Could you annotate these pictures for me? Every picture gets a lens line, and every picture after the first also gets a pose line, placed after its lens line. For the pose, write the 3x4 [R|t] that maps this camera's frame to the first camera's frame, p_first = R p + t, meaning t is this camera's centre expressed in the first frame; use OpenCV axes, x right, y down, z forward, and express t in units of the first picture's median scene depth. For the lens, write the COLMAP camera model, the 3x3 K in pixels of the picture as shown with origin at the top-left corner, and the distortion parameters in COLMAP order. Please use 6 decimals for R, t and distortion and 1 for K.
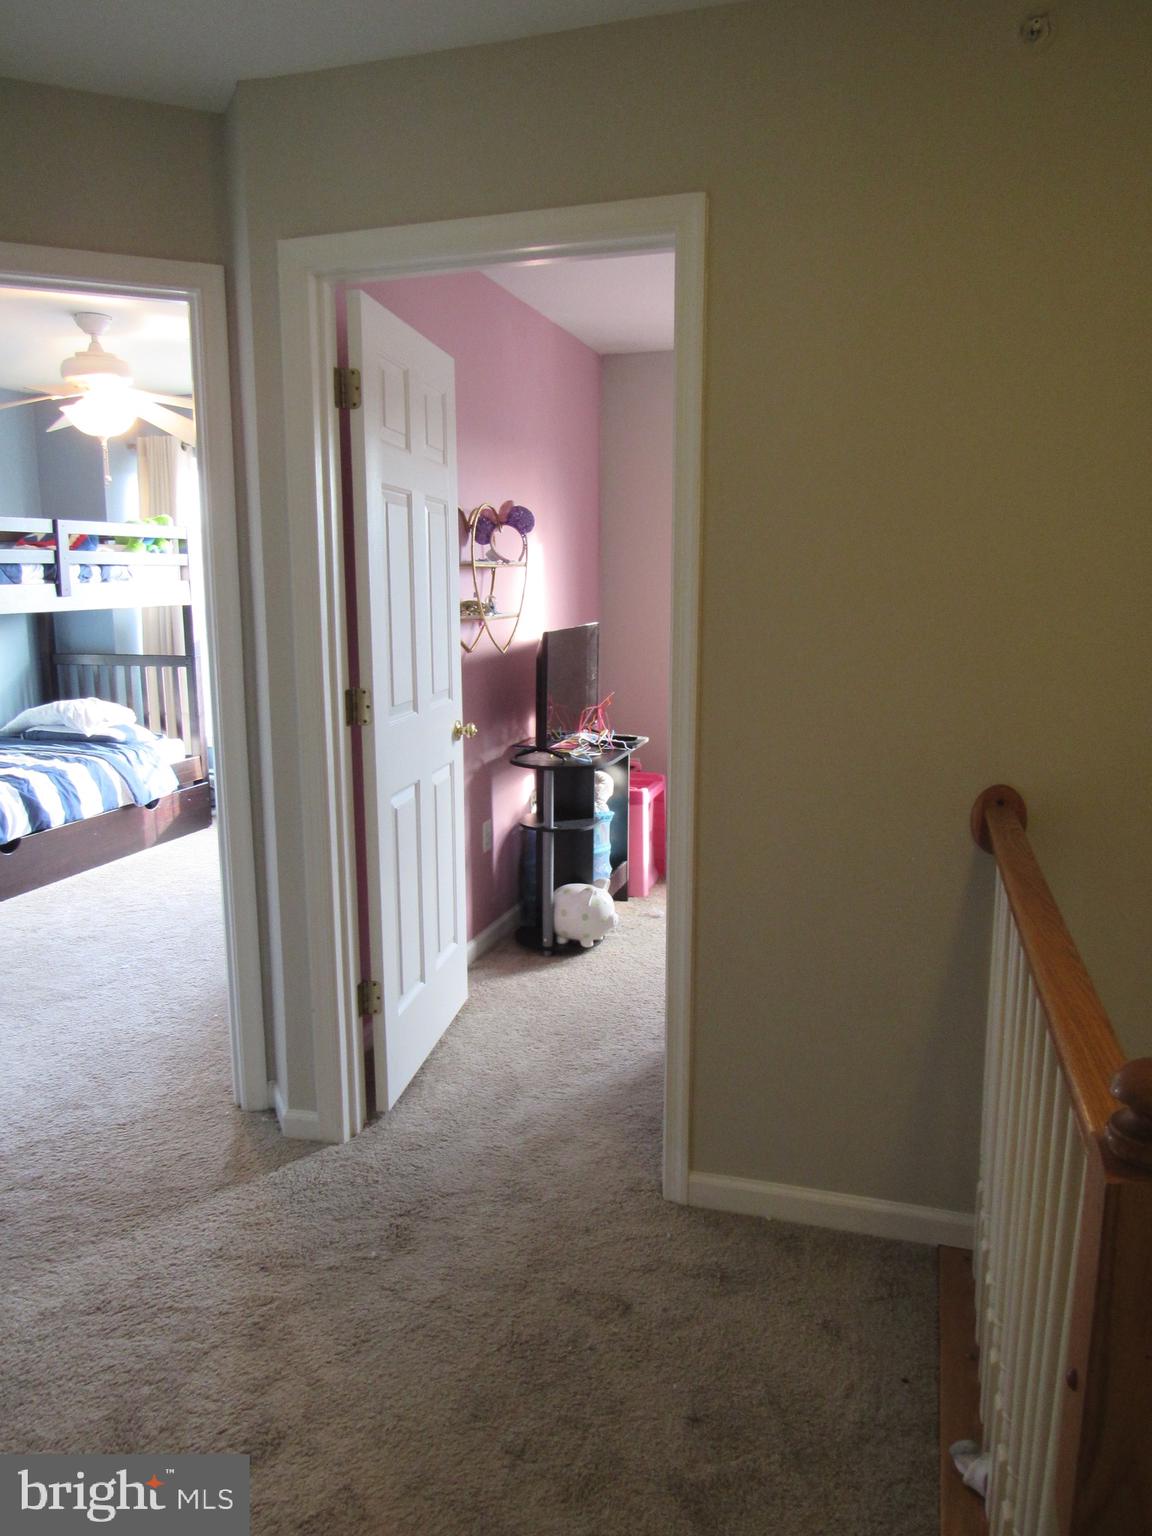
lens RADIAL K [[1080.8, 0, 576.0], [0, 1080.8, 768.0], [0, 0, 1]] dist [-0.038454, 0.000667]
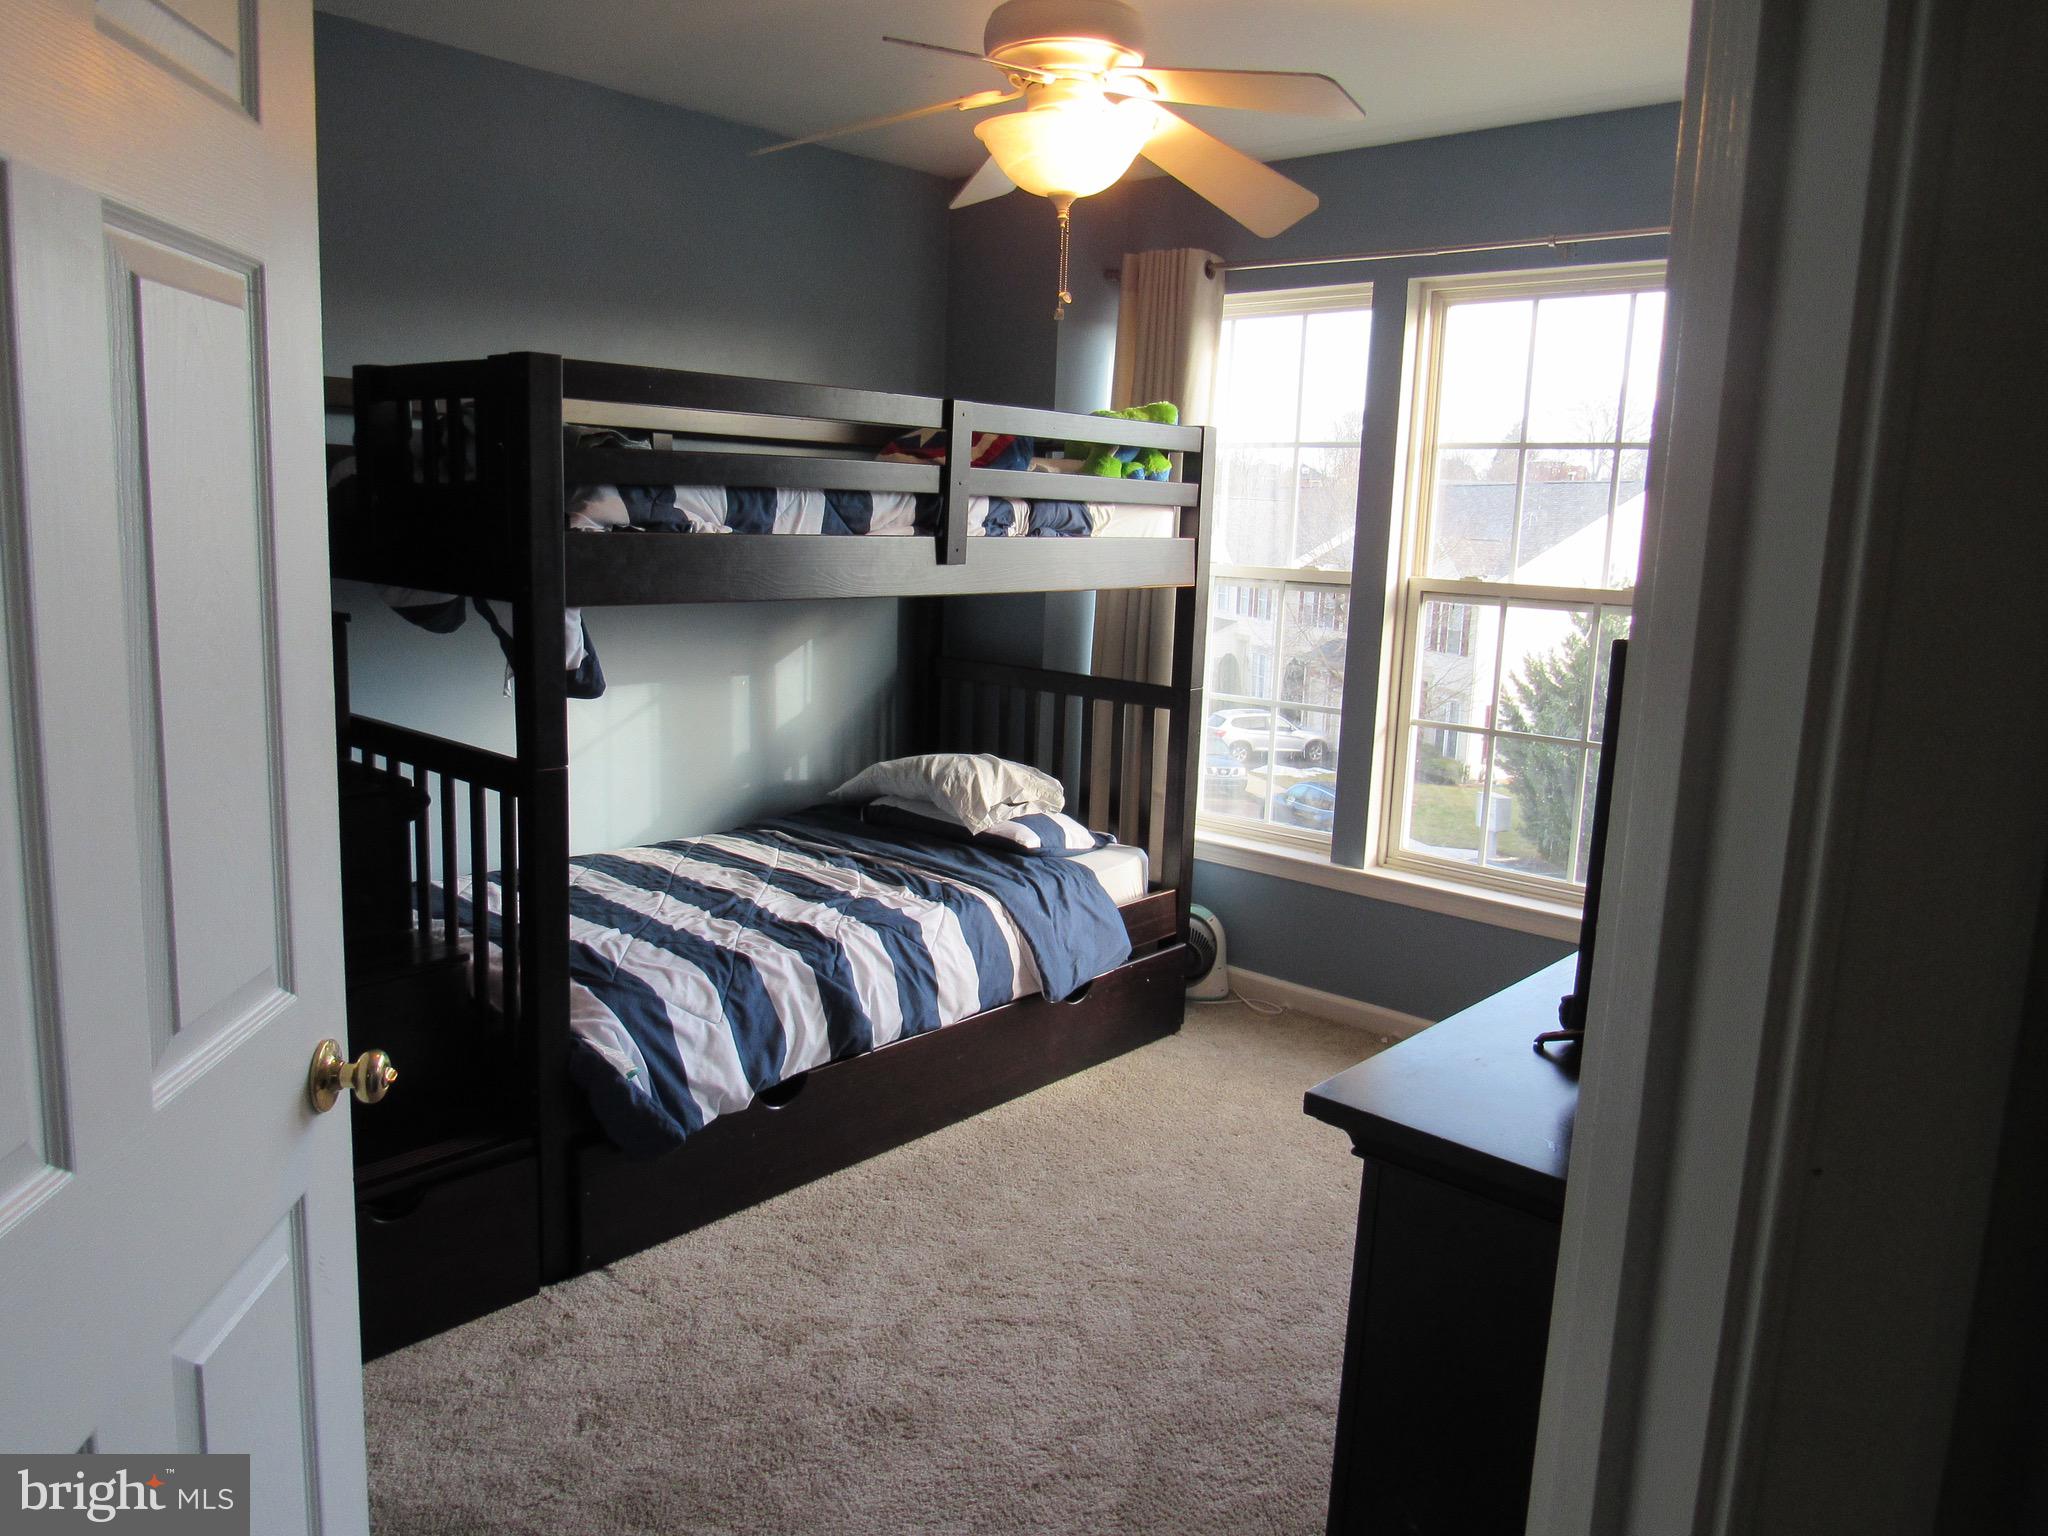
lens RADIAL K [[1469.9, 0, 1024.0], [0, 1469.9, 768.0], [0, 0, 1]] dist [0.065704, 0.000065]
pose [[0.910096, 0.108317, -0.399991, -0.164657], [-0.111158, 0.993671, 0.016167, -0.078224], [0.399210, 0.029748, 0.916377, 0.385476]]
